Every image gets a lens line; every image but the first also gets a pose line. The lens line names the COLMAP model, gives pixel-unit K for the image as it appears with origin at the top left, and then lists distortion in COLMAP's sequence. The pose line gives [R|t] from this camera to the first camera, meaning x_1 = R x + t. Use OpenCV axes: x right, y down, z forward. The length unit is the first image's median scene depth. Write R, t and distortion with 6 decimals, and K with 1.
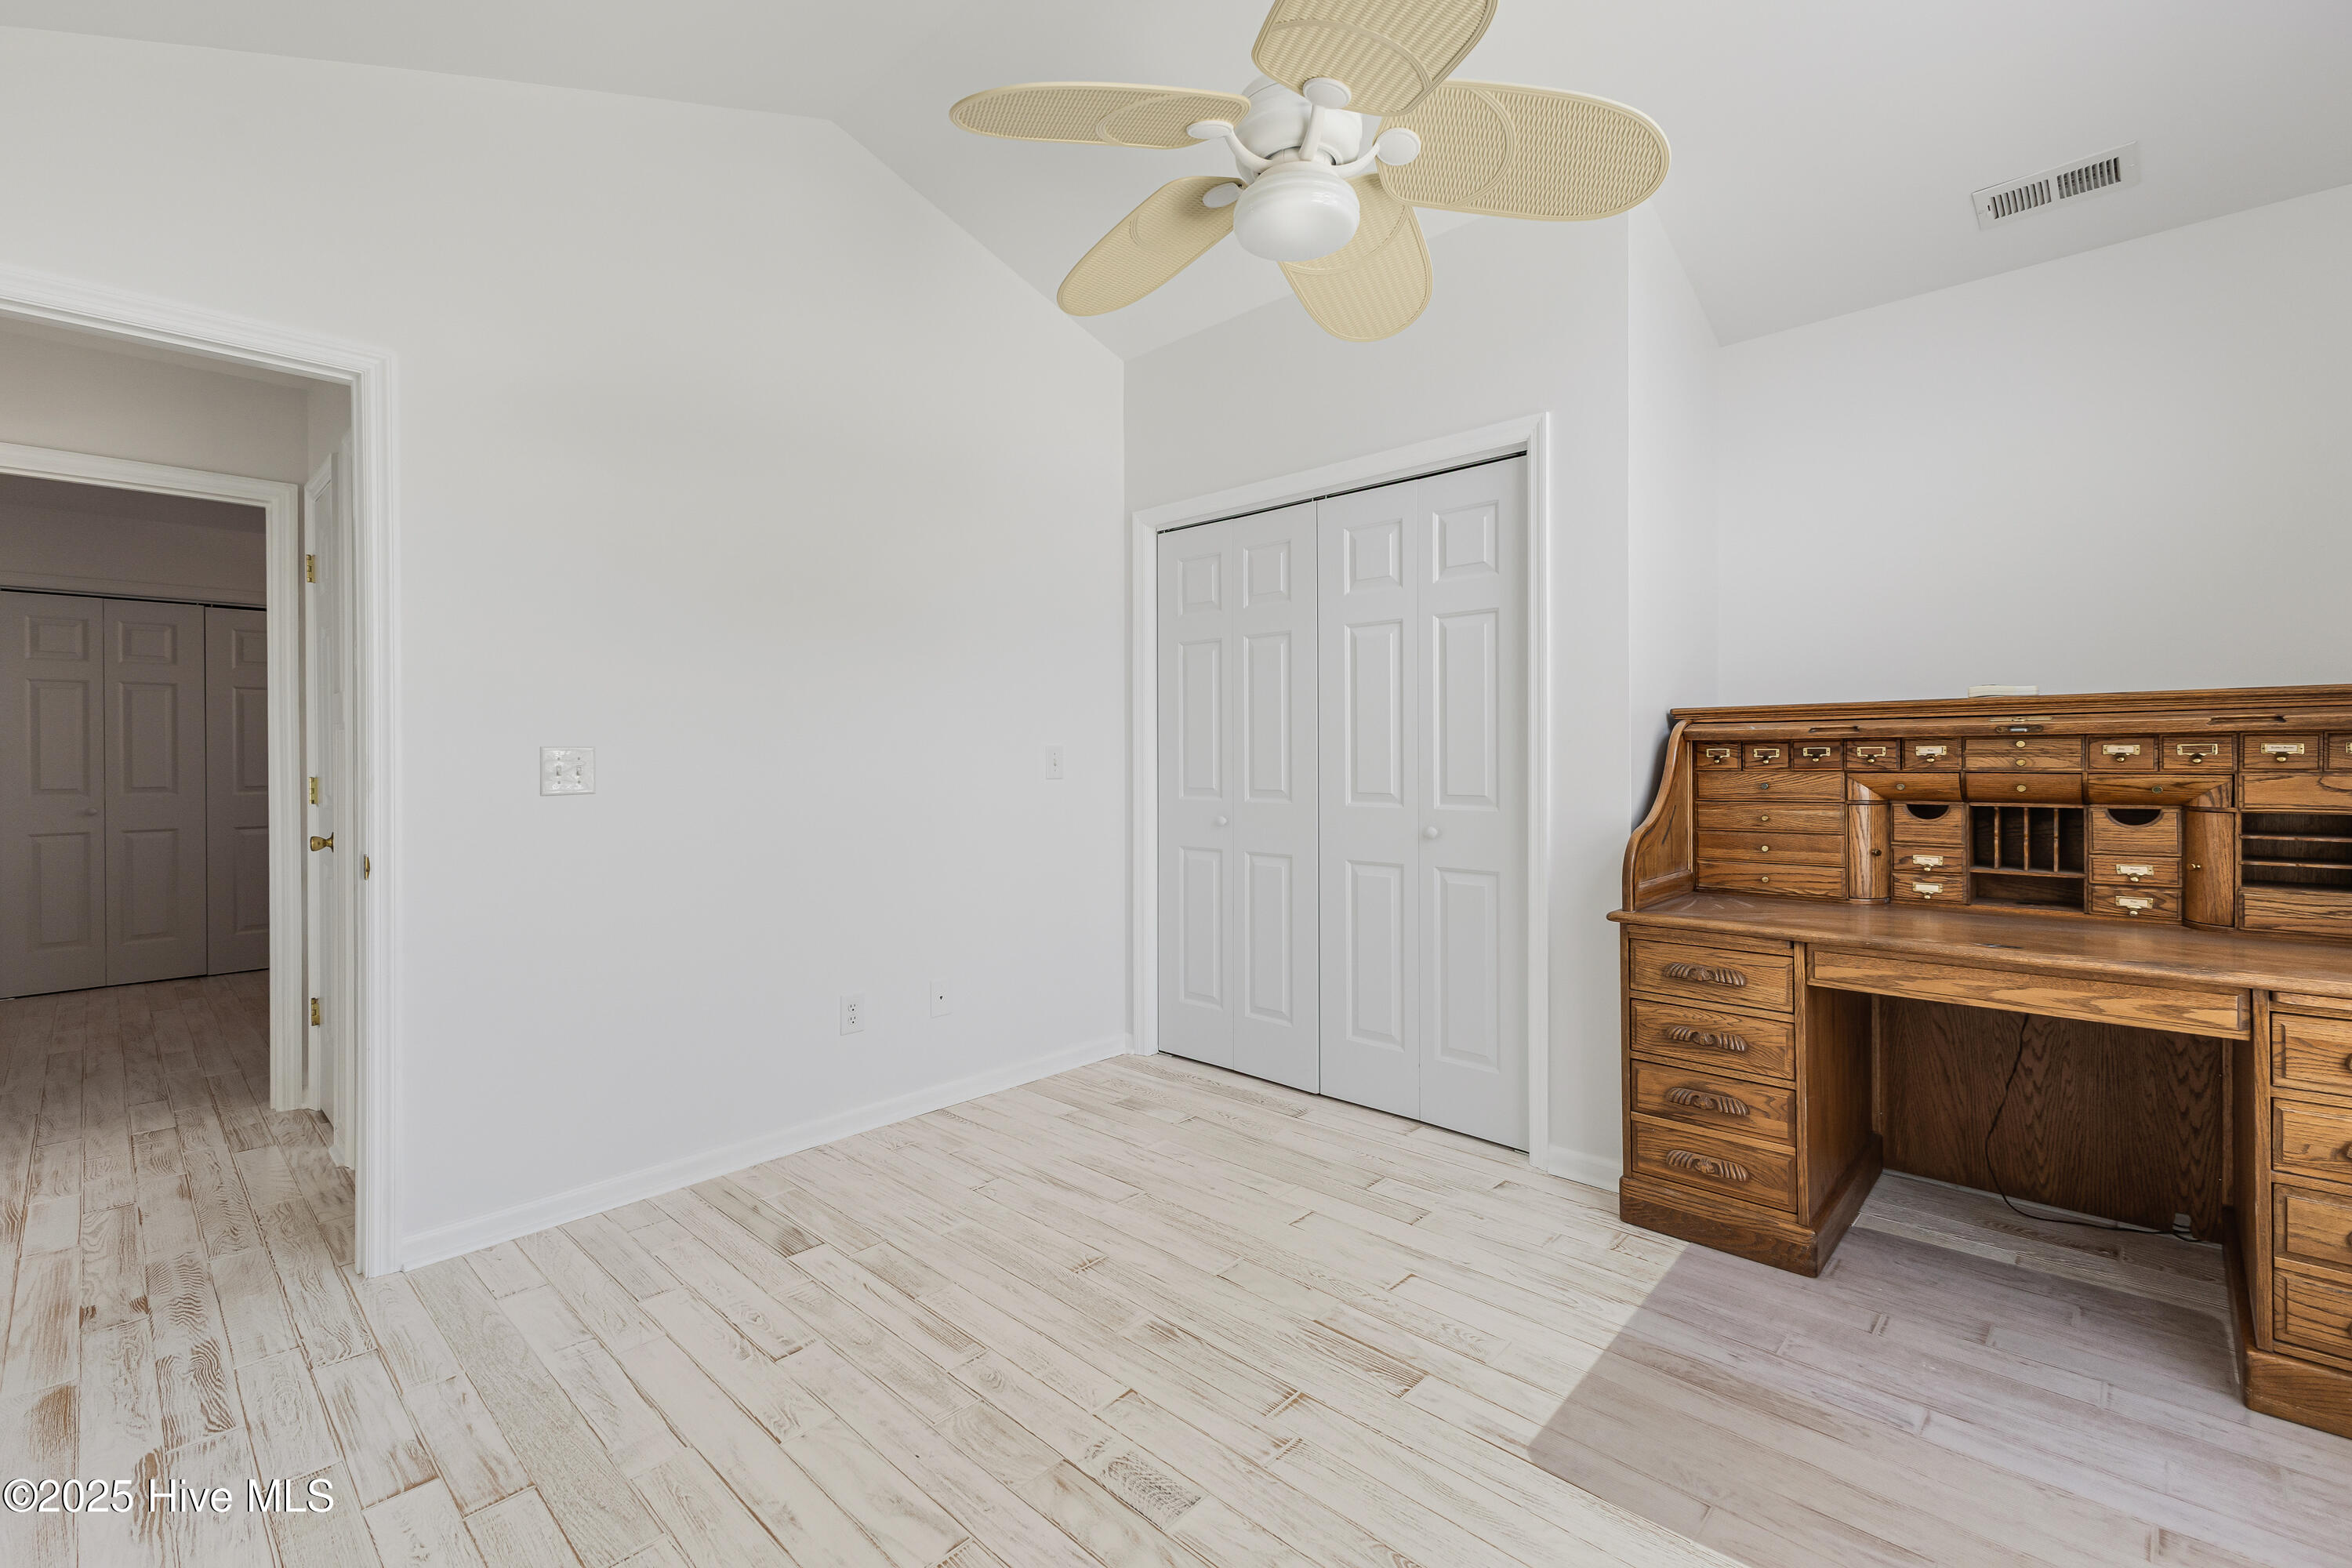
lens RADIAL K [[1033.7, 0, 1175.1], [0, 1033.7, 761.0], [0, 0, 1]] dist [0.009286, -0.000667]
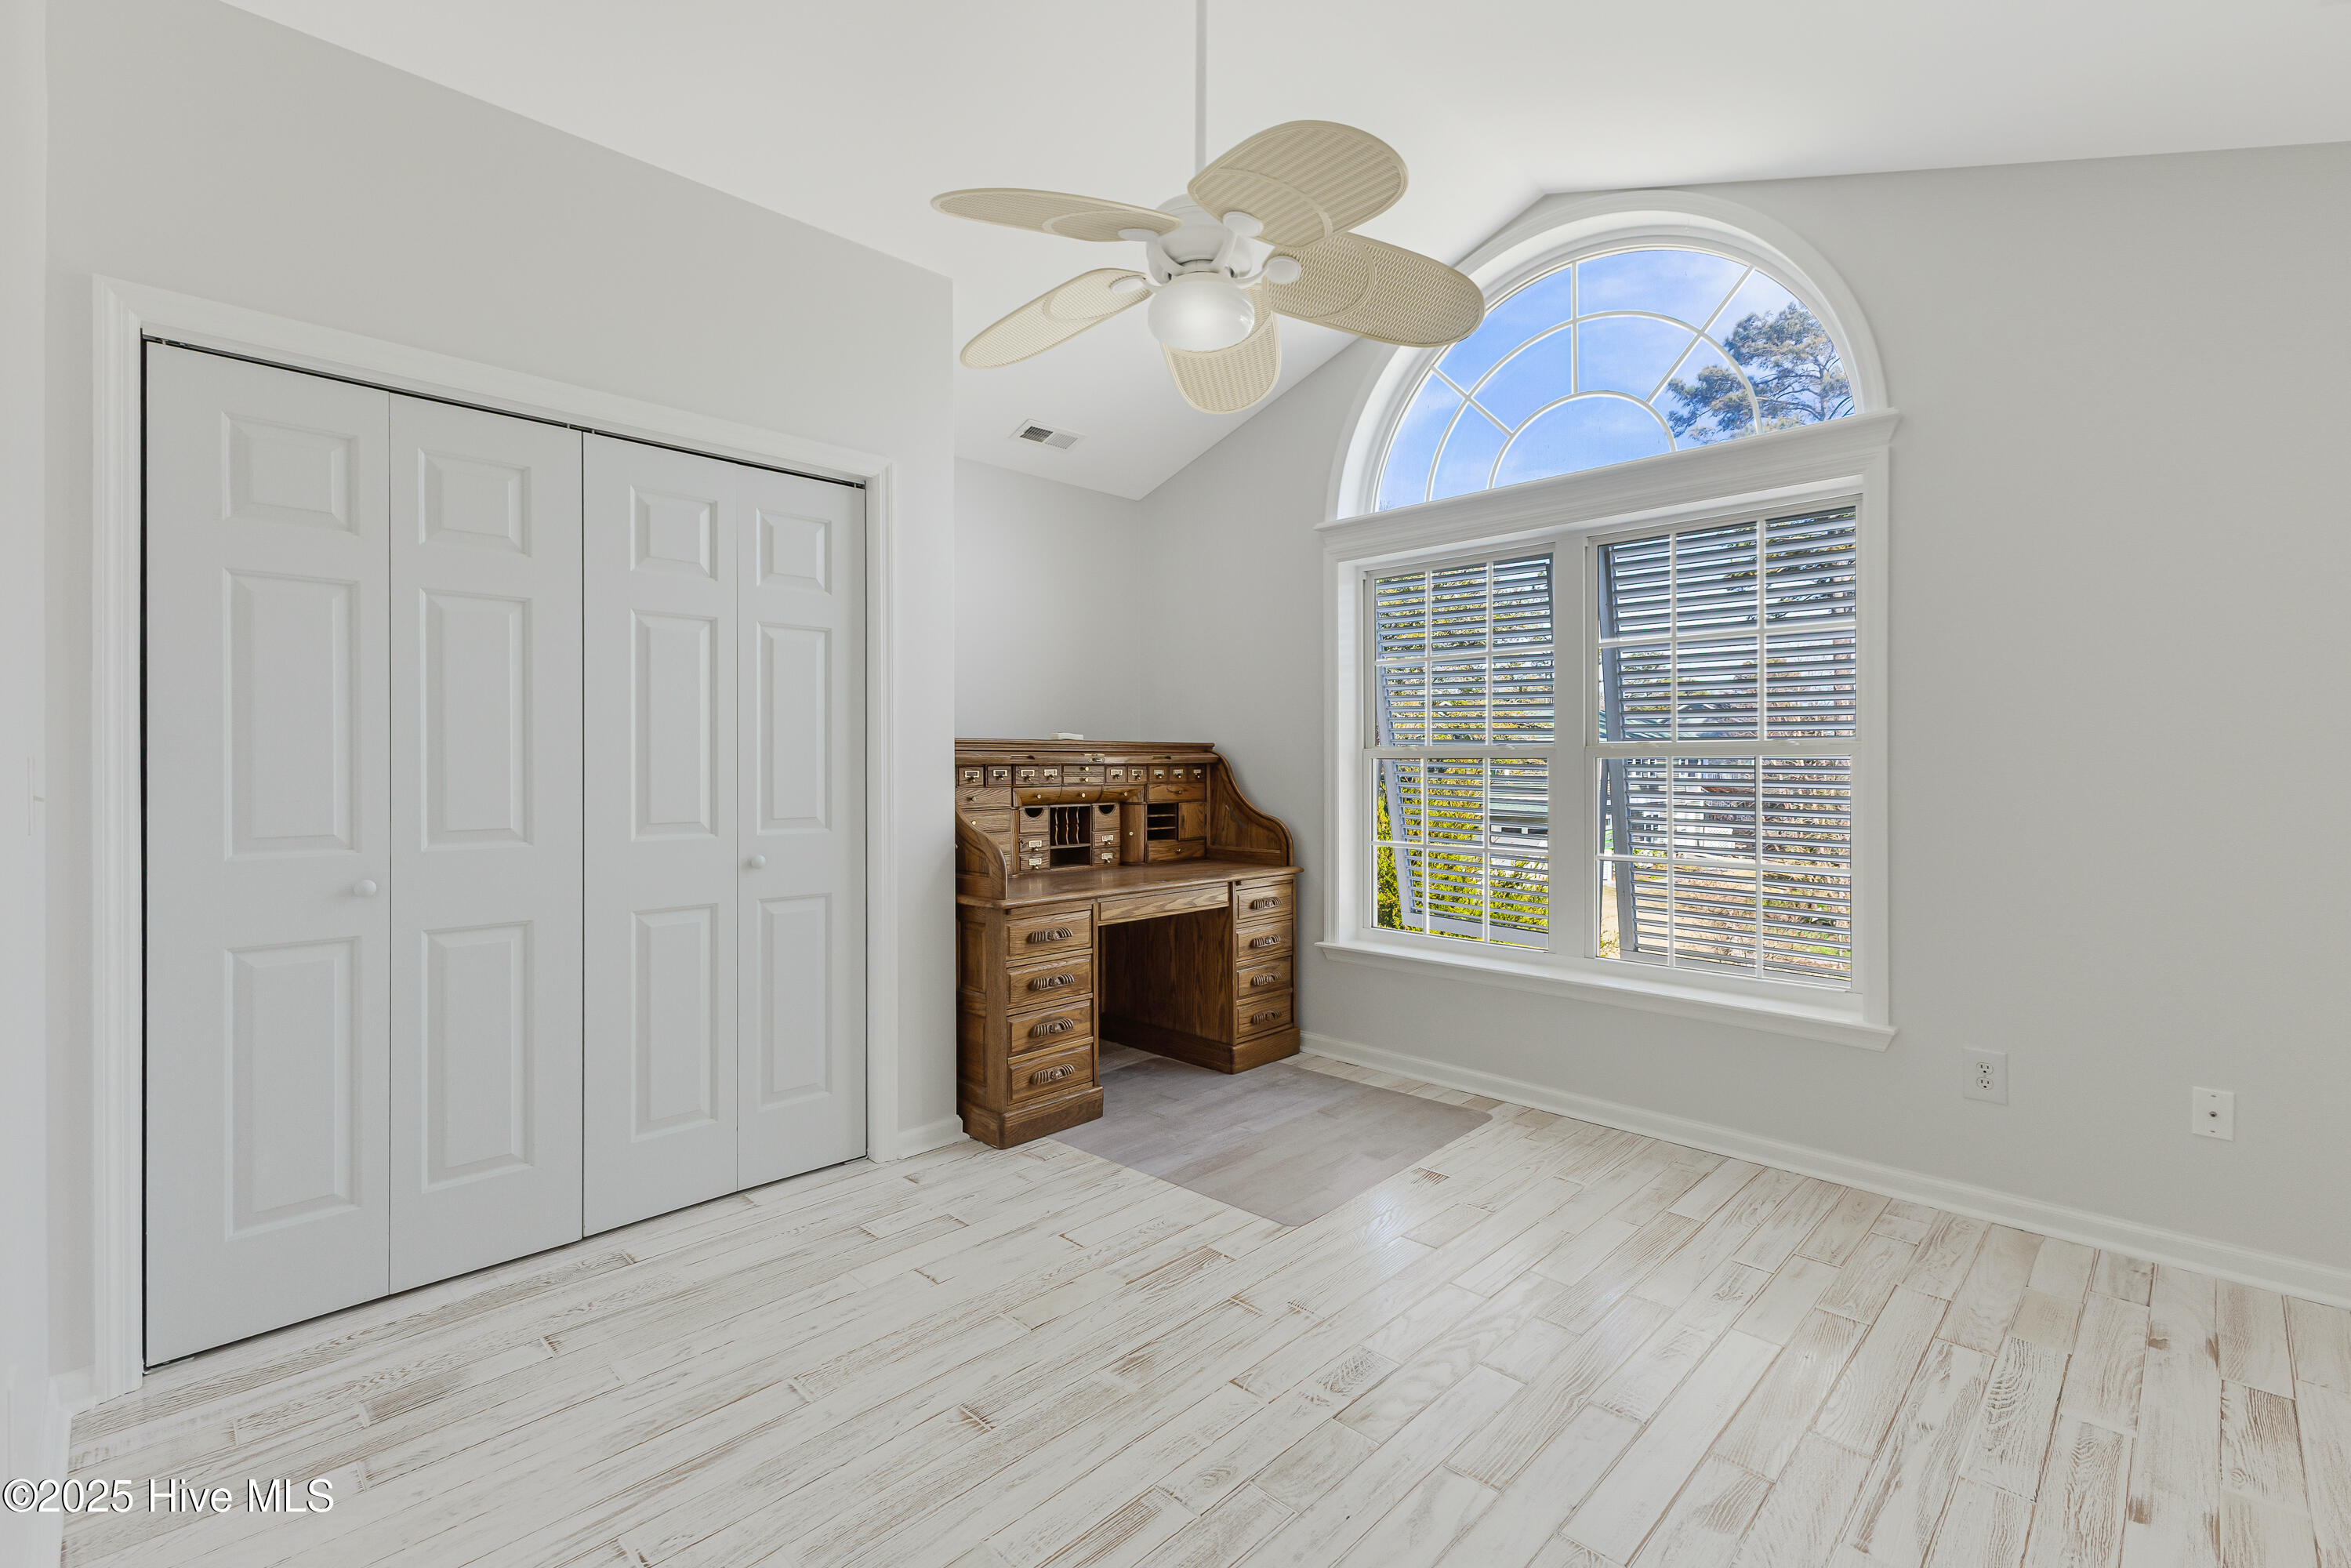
lens RADIAL K [[1033.3, 0, 1174.6], [0, 1033.3, 761.1], [0, 0, 1]] dist [0.009286, -0.000667]
pose [[0.012592, 0.016617, 0.999783, -0.888982], [0.011555, 0.999793, -0.016763, 0.000563], [-0.999854, 0.011763, 0.012397, 0.842743]]
